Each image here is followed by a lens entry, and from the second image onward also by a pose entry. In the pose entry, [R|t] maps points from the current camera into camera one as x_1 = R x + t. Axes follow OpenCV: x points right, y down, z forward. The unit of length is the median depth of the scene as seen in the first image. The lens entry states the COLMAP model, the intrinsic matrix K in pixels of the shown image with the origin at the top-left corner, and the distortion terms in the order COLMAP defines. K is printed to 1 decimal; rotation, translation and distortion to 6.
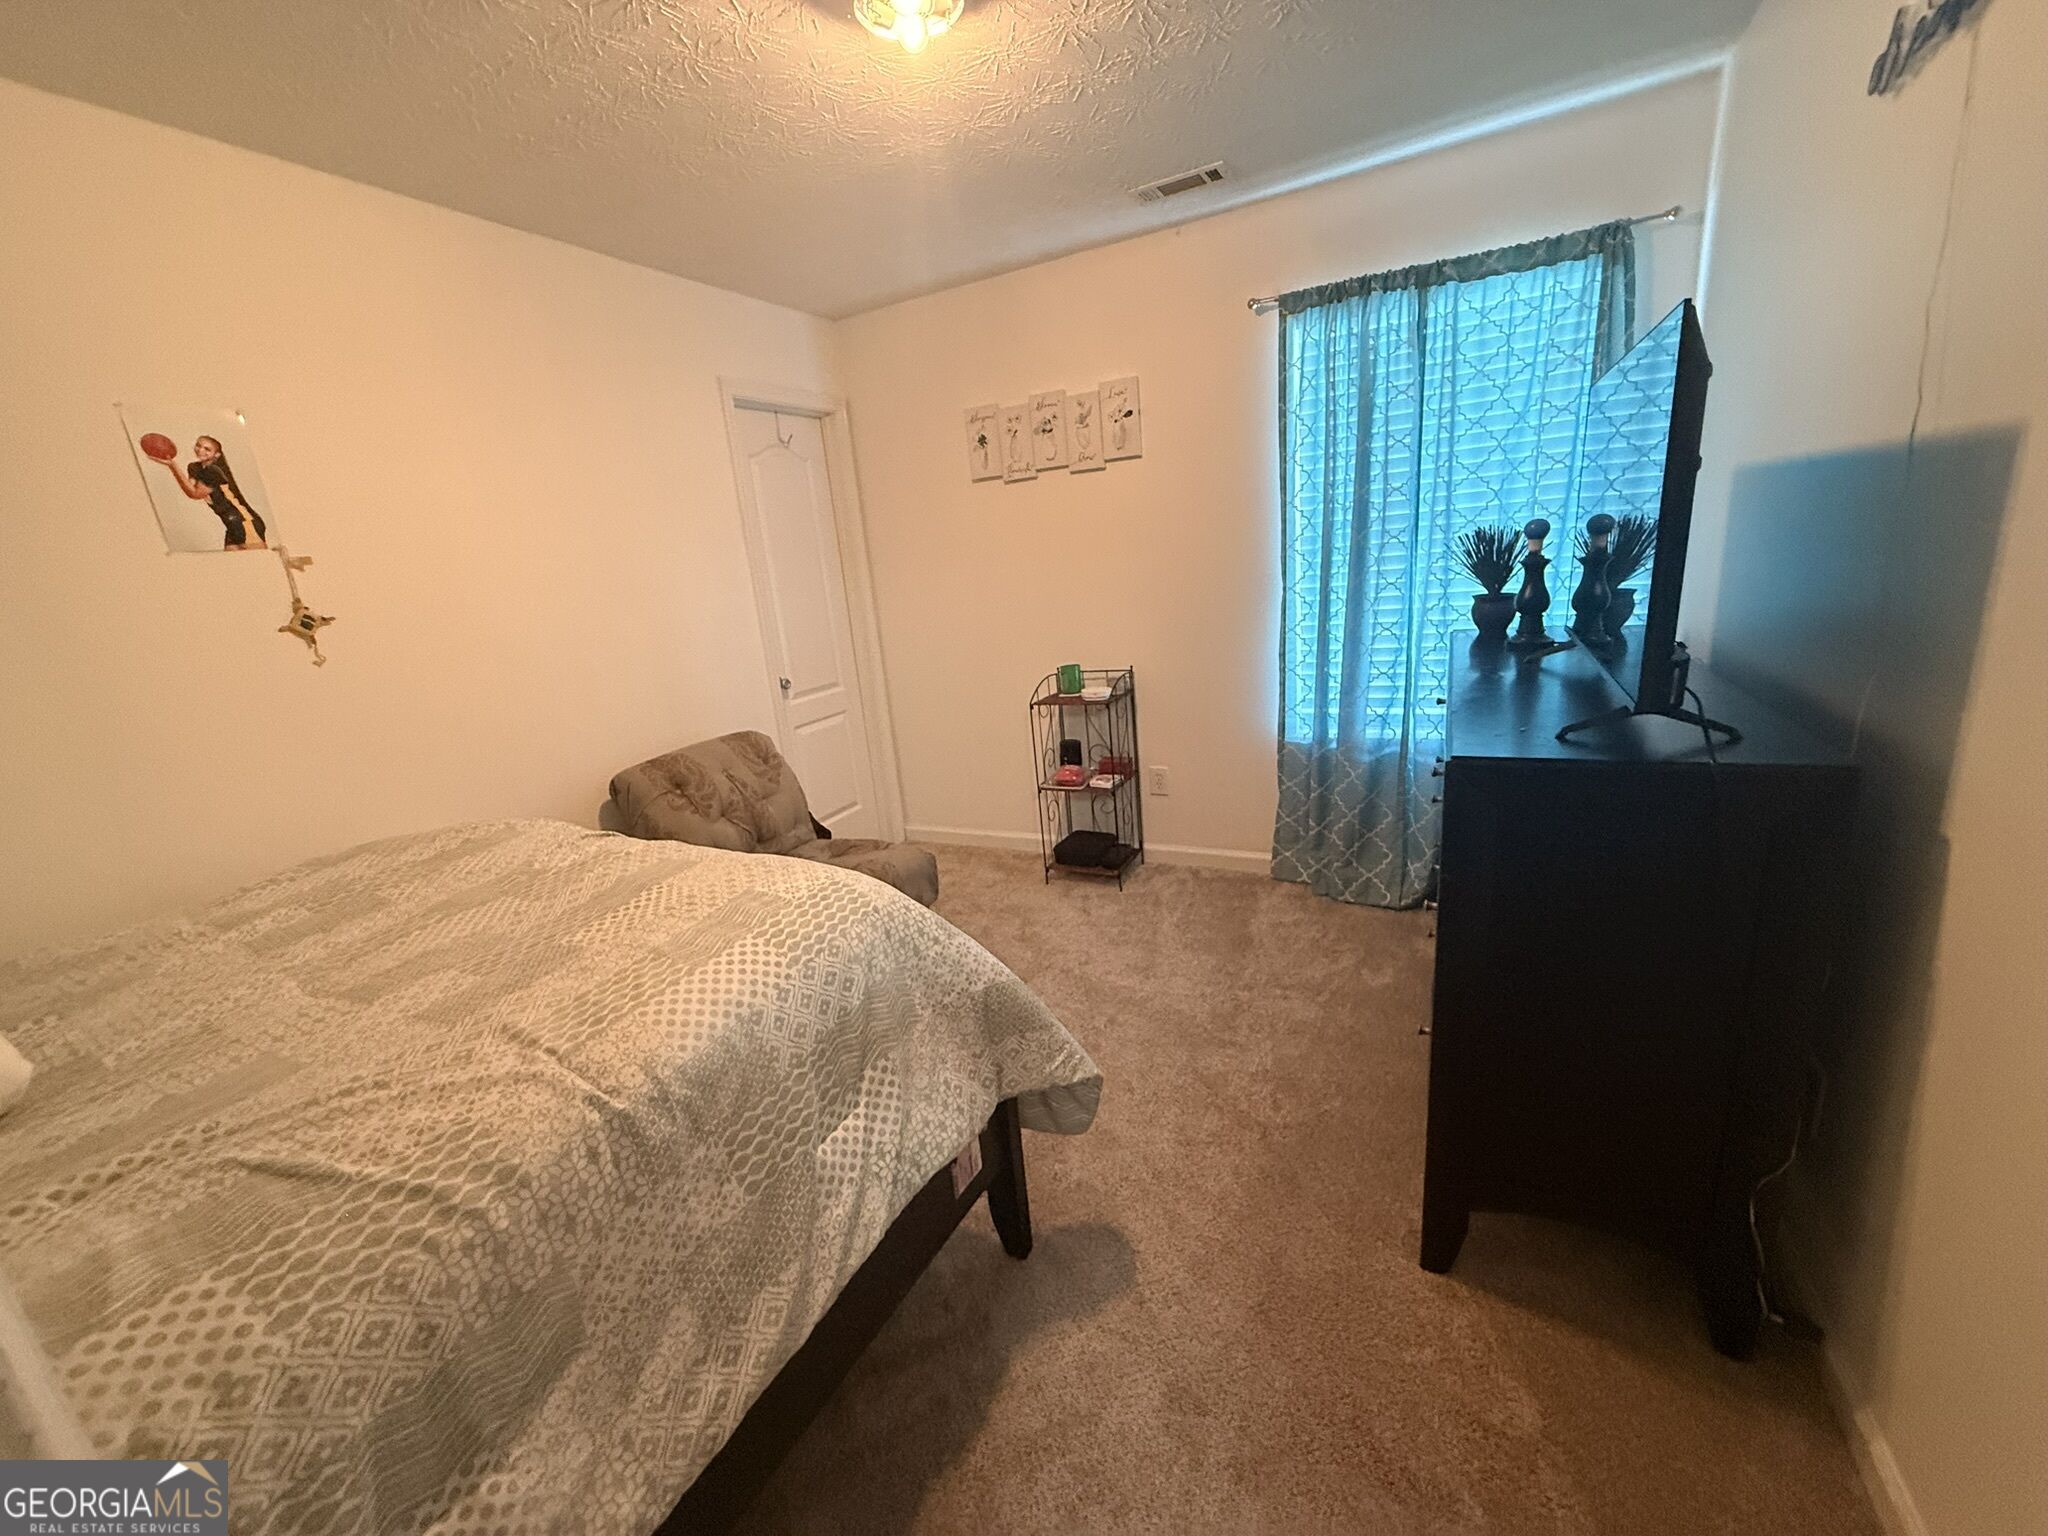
lens RADIAL K [[807.0, 0, 1024.0], [0, 807.0, 768.3], [0, 0, 1]] dist [-0.002866, -0.000890]
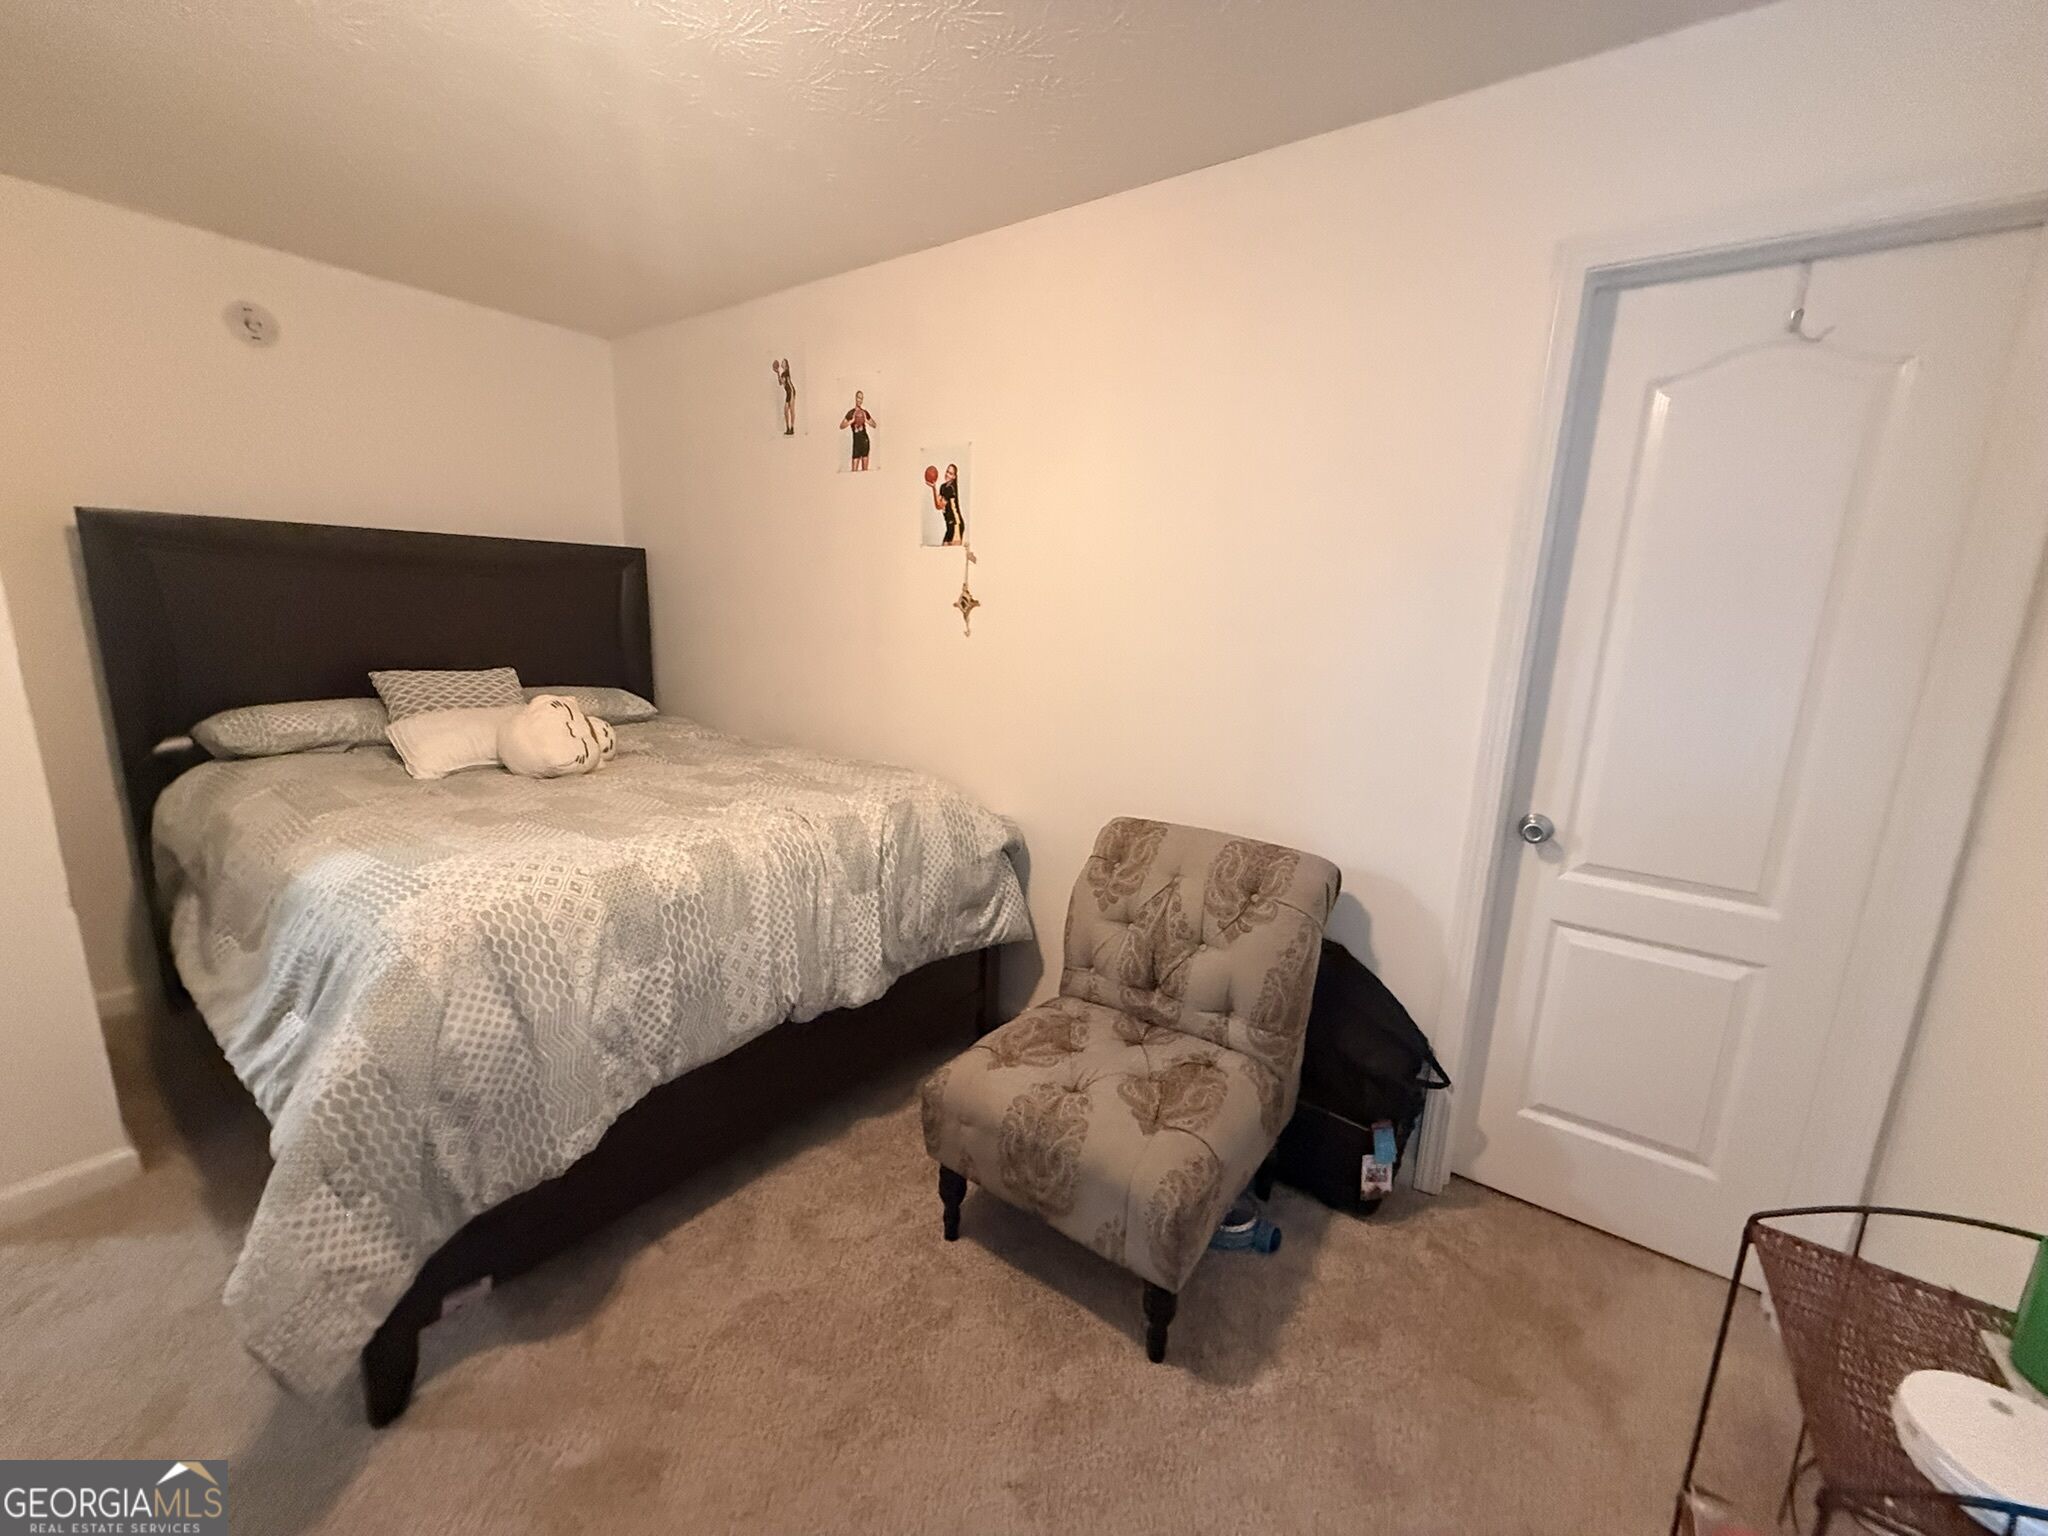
lens RADIAL K [[807.0, 0, 1024.4], [0, 807.0, 768.1], [0, 0, 1]] dist [-0.002866, -0.000890]
pose [[-0.137293, 0.280809, -0.949893, 0.427934], [-0.288629, 0.906018, 0.309556, -0.385462], [0.947546, 0.316666, -0.043341, 1.283756]]
